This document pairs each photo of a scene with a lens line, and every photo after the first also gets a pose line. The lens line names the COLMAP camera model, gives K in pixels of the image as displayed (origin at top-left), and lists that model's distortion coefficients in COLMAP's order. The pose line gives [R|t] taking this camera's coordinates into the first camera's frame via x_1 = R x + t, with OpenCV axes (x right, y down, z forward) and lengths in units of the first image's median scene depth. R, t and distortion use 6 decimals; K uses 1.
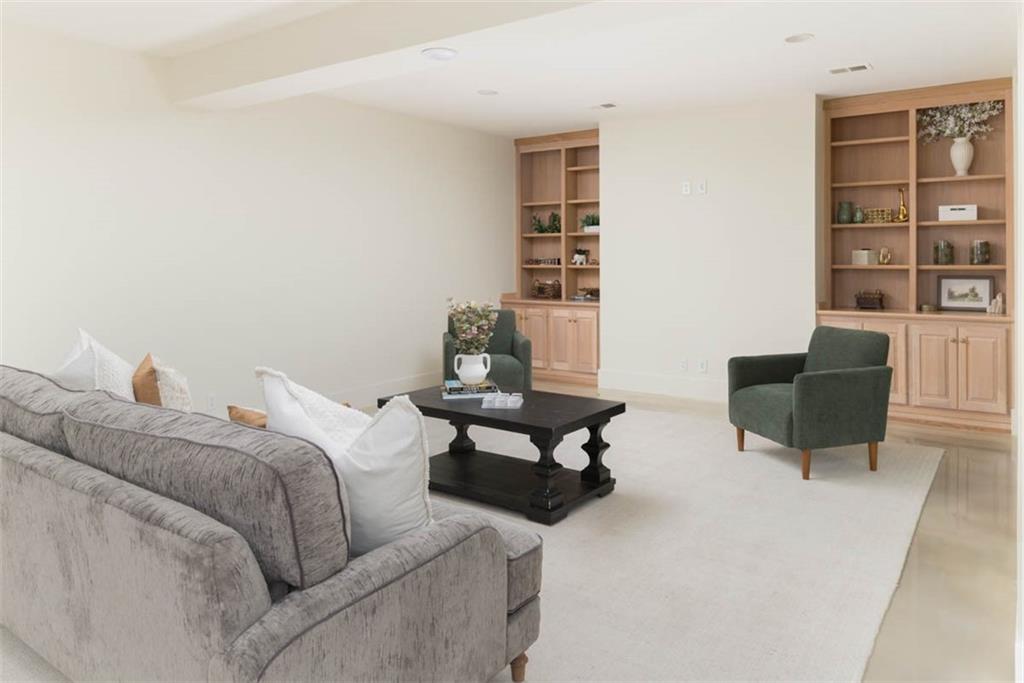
lens RADIAL K [[709.0, 0, 516.0], [0, 709.0, 342.0], [0, 0, 1]] dist [-0.007923, -0.001371]
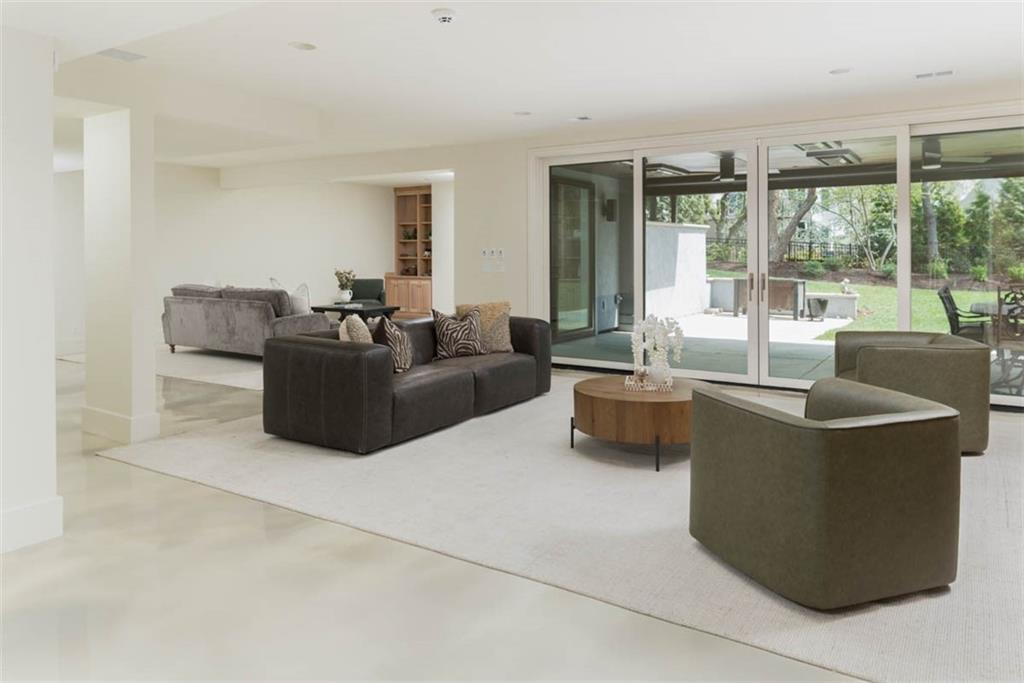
lens RADIAL K [[709.0, 0, 507.7], [0, 709.0, 339.3], [0, 0, 1]] dist [-0.007923, -0.001371]
pose [[0.999453, -0.000431, 0.033062, 0.237852], [0.000373, 0.999998, 0.001740, 0.102792], [-0.033063, -0.001726, 0.999452, -0.855348]]
